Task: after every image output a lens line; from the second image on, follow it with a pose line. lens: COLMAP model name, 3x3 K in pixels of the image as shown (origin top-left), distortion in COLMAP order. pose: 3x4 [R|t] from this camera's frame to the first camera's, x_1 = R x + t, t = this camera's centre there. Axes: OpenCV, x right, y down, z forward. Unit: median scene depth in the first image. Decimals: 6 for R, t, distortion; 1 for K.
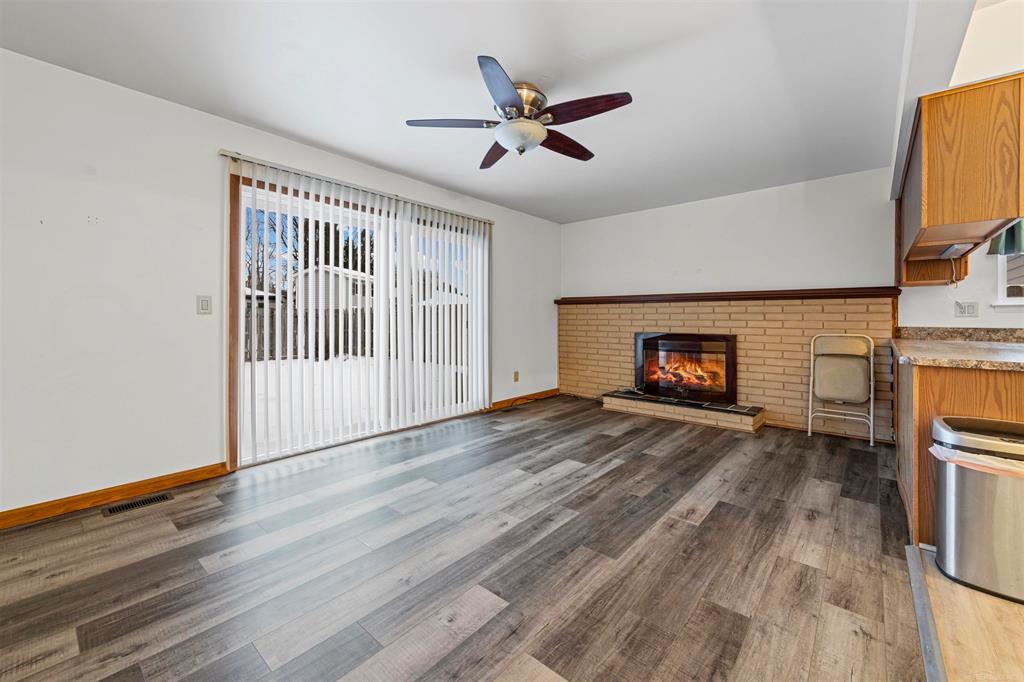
lens RADIAL K [[411.9, 0, 524.3], [0, 411.9, 320.5], [0, 0, 1]] dist [0.015394, -0.002917]
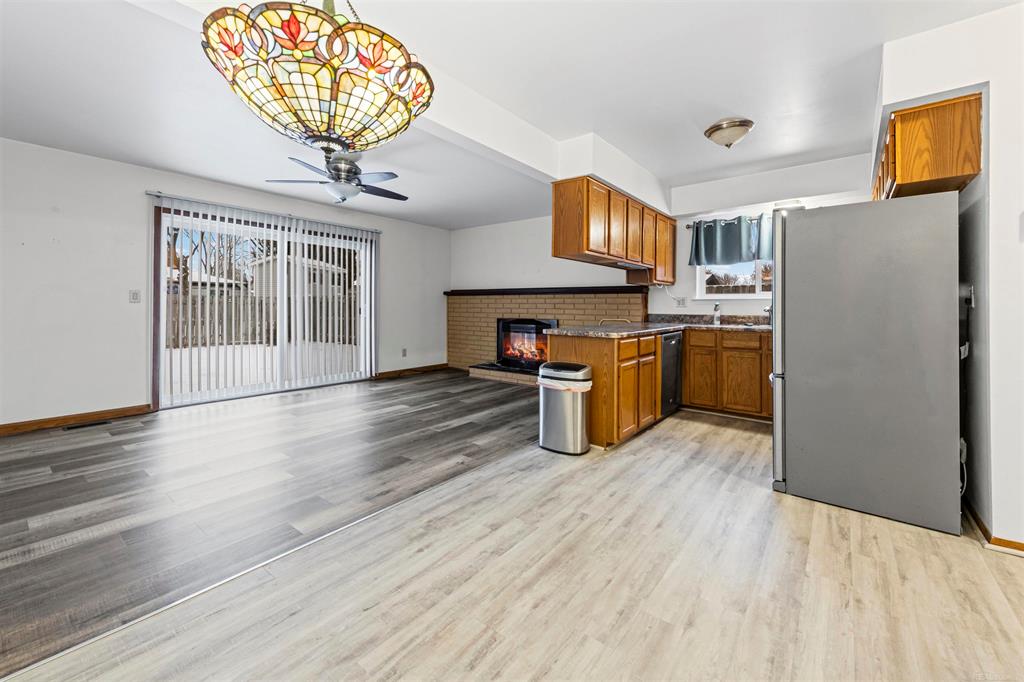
lens RADIAL K [[411.9, 0, 517.8], [0, 411.9, 312.1], [0, 0, 1]] dist [0.015394, -0.002917]
pose [[0.999025, 0.003013, 0.044036, 0.494724], [-0.003372, 0.999962, 0.008068, -0.001302], [-0.044010, -0.008208, 0.998997, -0.504316]]
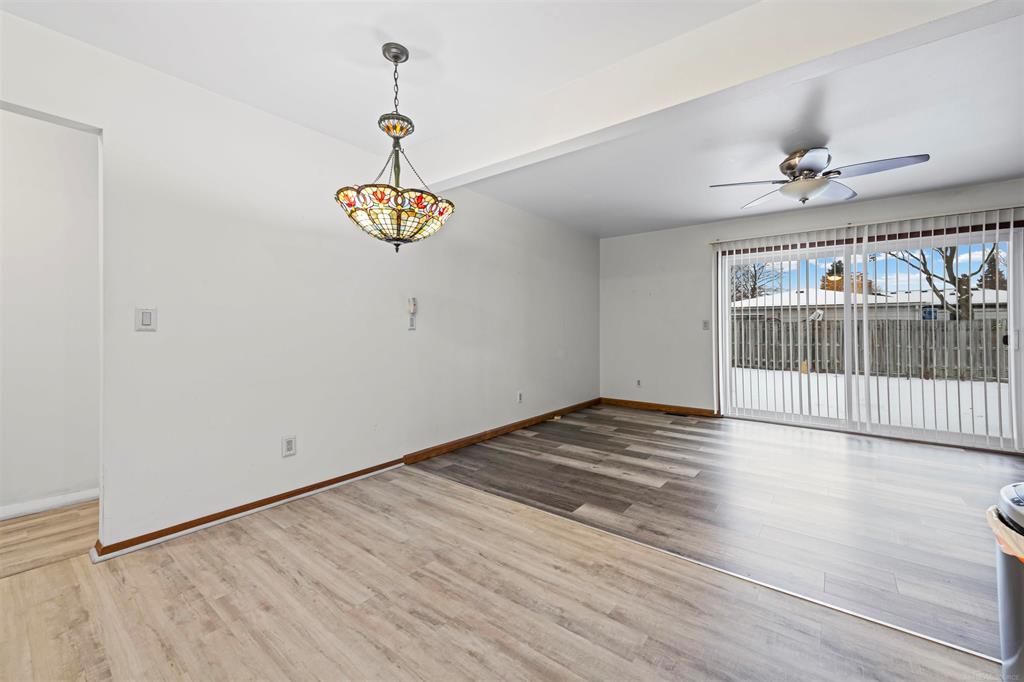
lens RADIAL K [[411.9, 0, 519.4], [0, 411.9, 338.1], [0, 0, 1]] dist [0.015394, -0.002917]
pose [[0.046575, 0.016042, -0.998786, 1.017727], [-0.007041, 0.999851, 0.015730, -0.003018], [0.998890, 0.006300, 0.046681, 0.039826]]
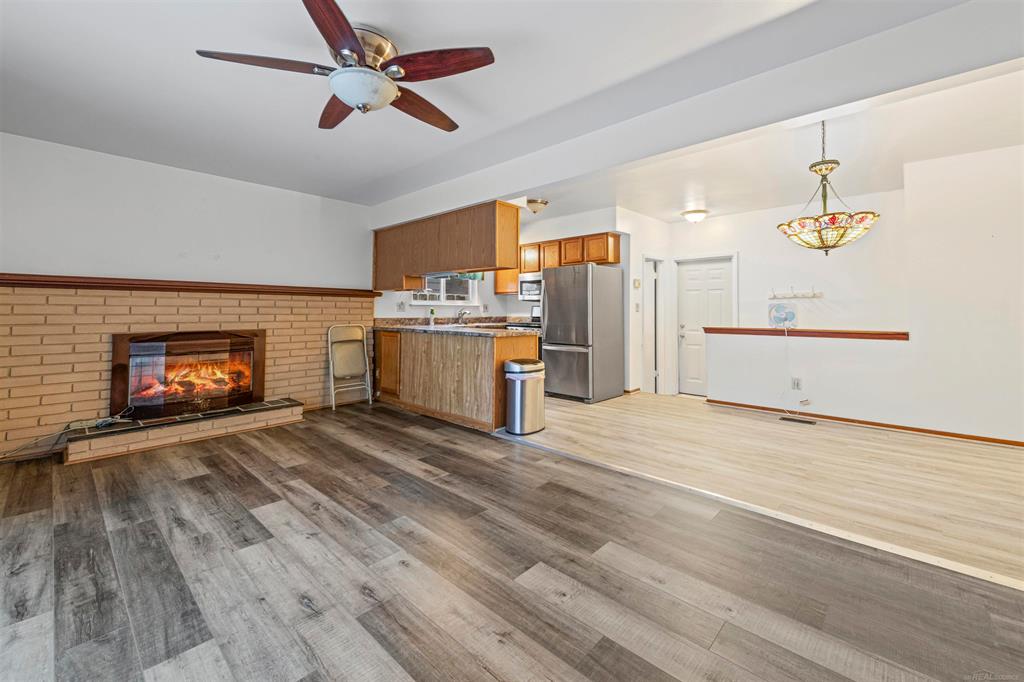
lens RADIAL K [[411.9, 0, 510.0], [0, 411.9, 286.6], [0, 0, 1]] dist [0.015394, -0.002917]
pose [[0.062761, 0.058903, 0.996289, -0.670075], [0.003835, 0.998235, -0.059260, -0.010061], [-0.998021, 0.007540, 0.062424, 0.542639]]
